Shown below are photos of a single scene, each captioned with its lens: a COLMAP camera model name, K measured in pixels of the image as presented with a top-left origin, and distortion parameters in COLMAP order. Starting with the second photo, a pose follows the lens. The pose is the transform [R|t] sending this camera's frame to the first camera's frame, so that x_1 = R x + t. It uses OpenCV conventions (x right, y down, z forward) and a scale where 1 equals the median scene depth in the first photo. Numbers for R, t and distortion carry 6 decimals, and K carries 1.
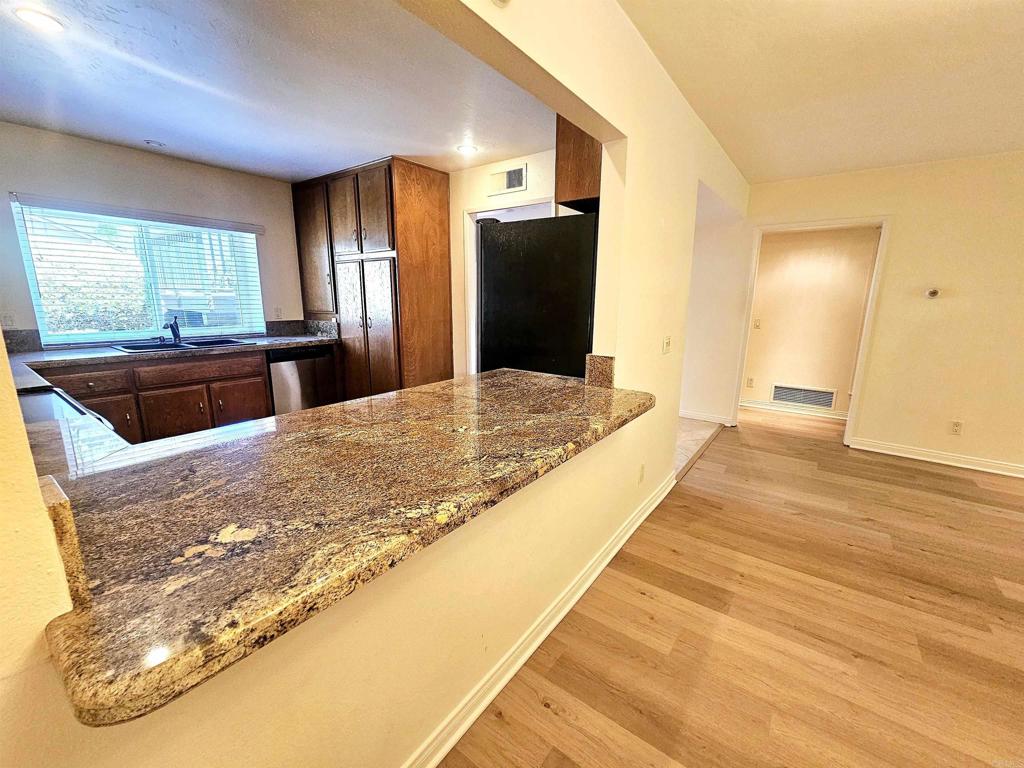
lens RADIAL K [[418.7, 0, 518.0], [0, 418.7, 381.9], [0, 0, 1]] dist [-0.000923, 0.000104]
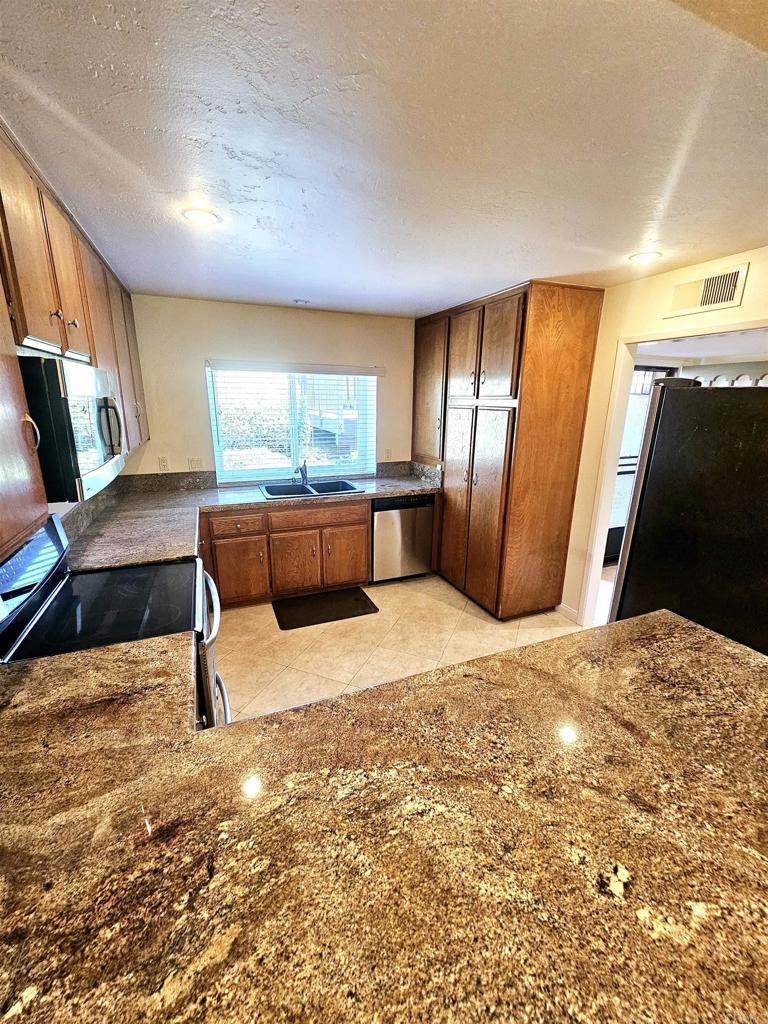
lens RADIAL K [[418.7, 0, 381.4], [0, 418.7, 515.5], [0, 0, 1]] dist [-0.000923, 0.000104]
pose [[0.849766, 0.144186, -0.507059, -0.068389], [-0.109205, 0.989151, 0.098258, -0.132596], [0.515725, -0.028123, 0.856293, 0.150248]]
